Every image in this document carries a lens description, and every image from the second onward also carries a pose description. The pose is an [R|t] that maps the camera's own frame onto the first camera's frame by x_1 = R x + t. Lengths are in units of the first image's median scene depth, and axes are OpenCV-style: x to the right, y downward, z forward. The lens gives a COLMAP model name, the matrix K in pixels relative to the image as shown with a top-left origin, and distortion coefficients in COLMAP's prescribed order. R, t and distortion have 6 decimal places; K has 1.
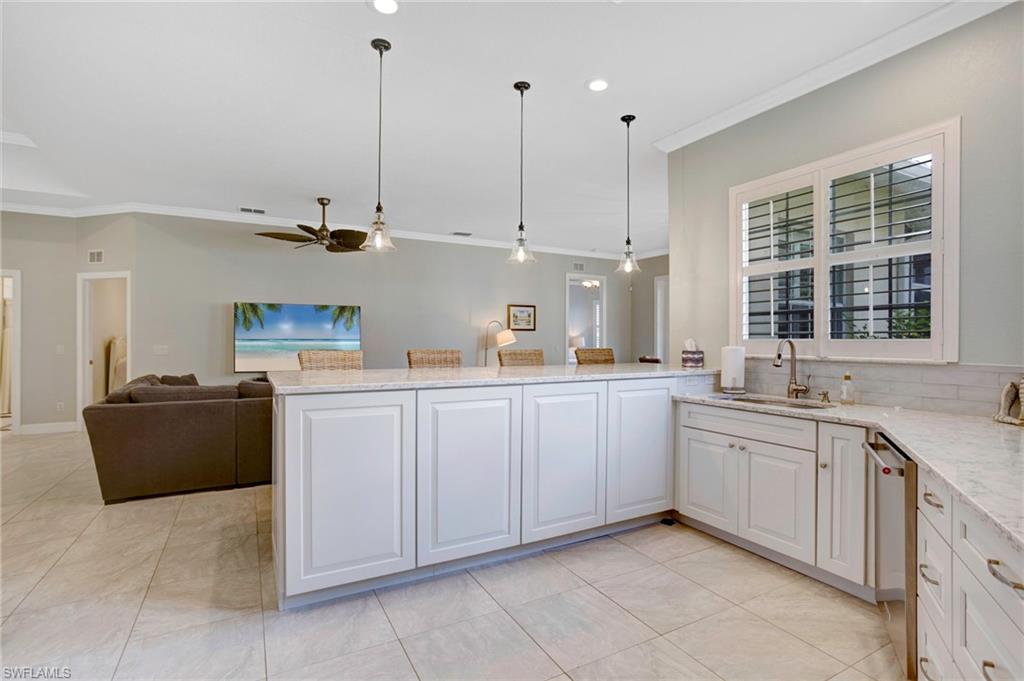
lens RADIAL K [[492.9, 0, 510.9], [0, 492.9, 340.0], [0, 0, 1]] dist [-0.052115, 0.034434]
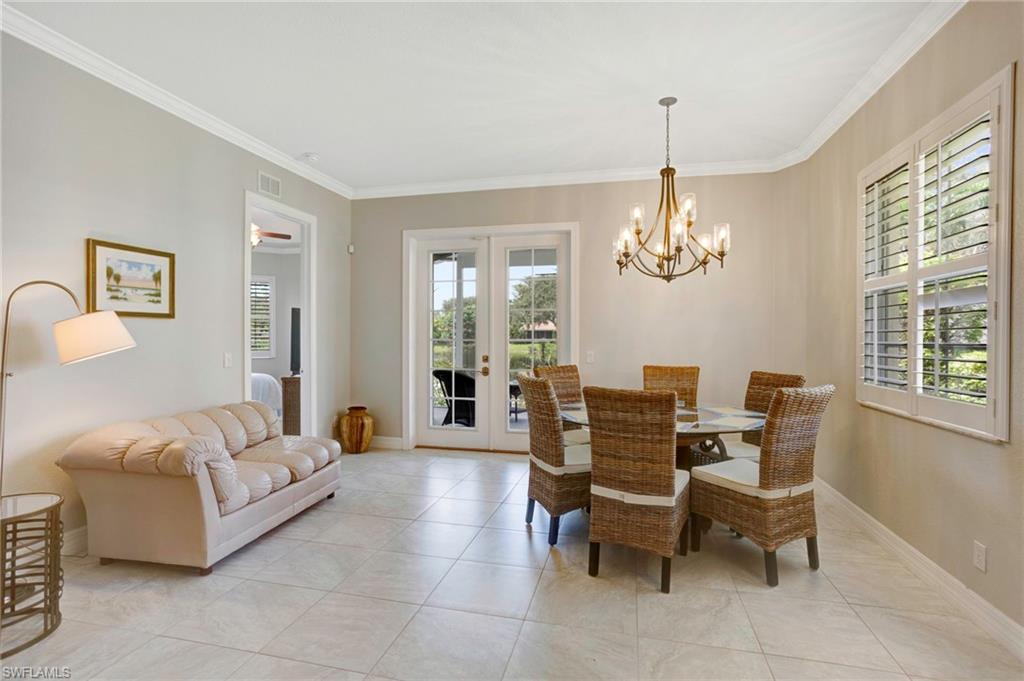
lens RADIAL K [[492.9, 0, 510.9], [0, 492.9, 340.0], [0, 0, 1]] dist [-0.052115, 0.034434]
pose [[0.671727, -0.005572, 0.740778, -0.163755], [0.000051, 0.999972, 0.007475, -0.013339], [-0.740799, -0.004983, 0.671709, 1.626991]]
